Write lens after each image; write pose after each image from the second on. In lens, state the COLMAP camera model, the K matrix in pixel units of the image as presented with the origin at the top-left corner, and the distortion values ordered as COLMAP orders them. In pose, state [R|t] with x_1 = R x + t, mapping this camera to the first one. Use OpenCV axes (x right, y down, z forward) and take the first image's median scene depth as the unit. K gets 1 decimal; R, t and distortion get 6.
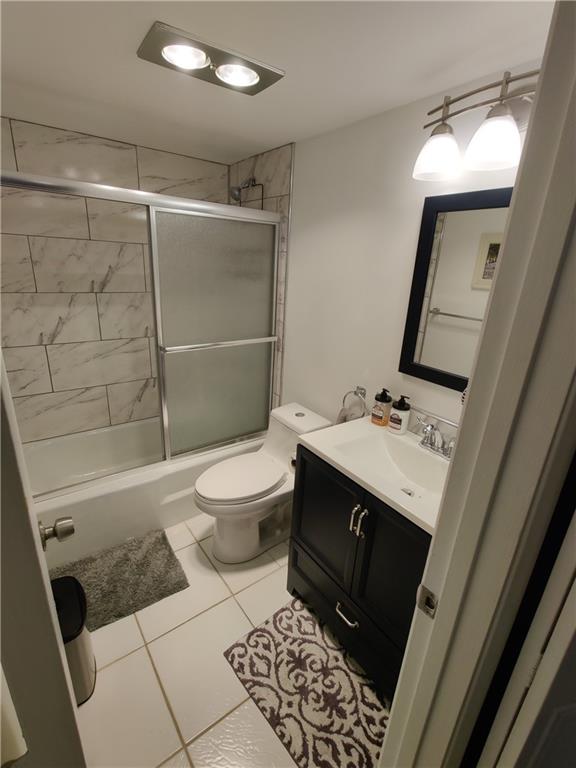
lens RADIAL K [[358.9, 0, 290.0], [0, 358.9, 381.2], [0, 0, 1]] dist [0.005949, -0.005352]
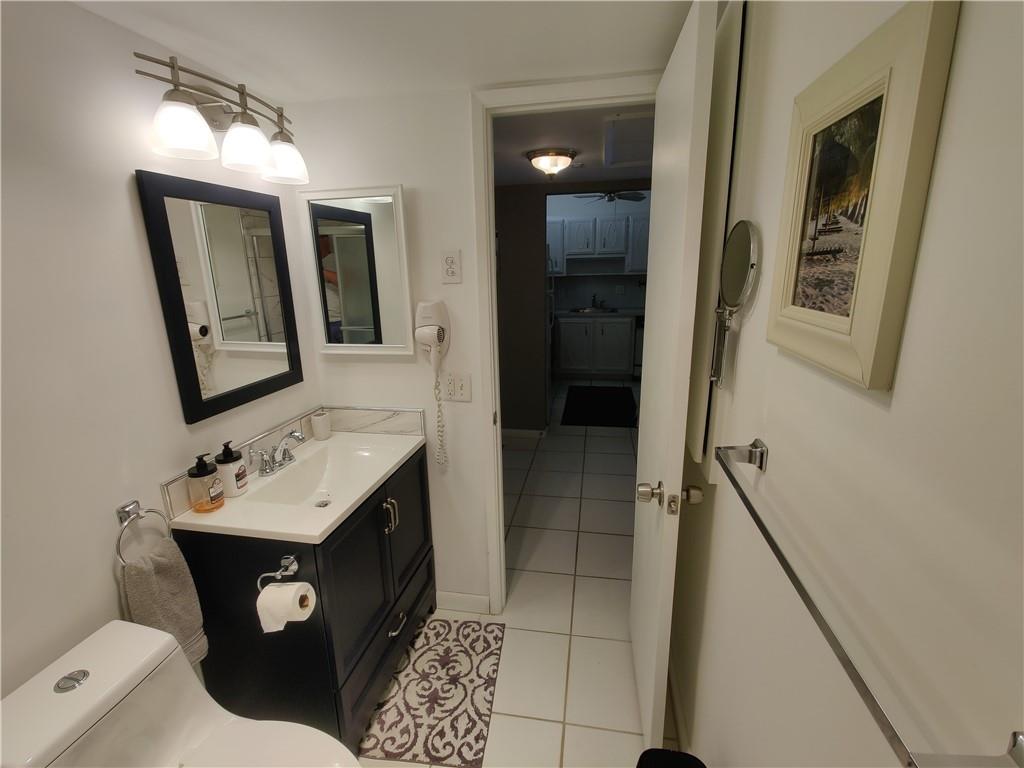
lens RADIAL K [[478.6, 0, 503.1], [0, 478.6, 388.0], [0, 0, 1]] dist [0.005949, -0.005352]
pose [[-0.661600, -0.226054, 0.714972, -0.728459], [0.231219, 0.845518, 0.481287, -0.392931], [-0.713319, 0.483734, -0.507127, 1.039533]]
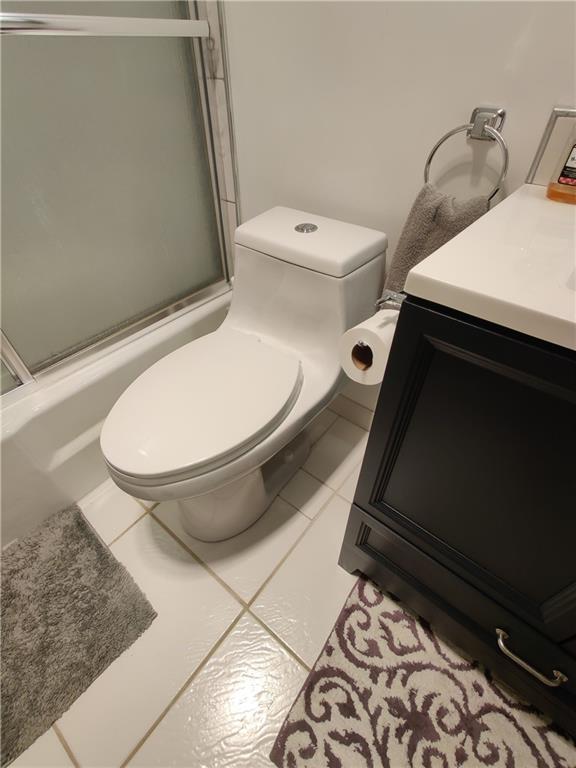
lens RADIAL K [[358.9, 0, 290.6], [0, 358.9, 386.9], [0, 0, 1]] dist [0.005949, -0.005352]
pose [[0.969296, -0.206044, 0.134207, -0.113293], [0.131007, 0.894589, 0.427255, 0.102590], [-0.208094, -0.396554, 0.894115, 0.721718]]
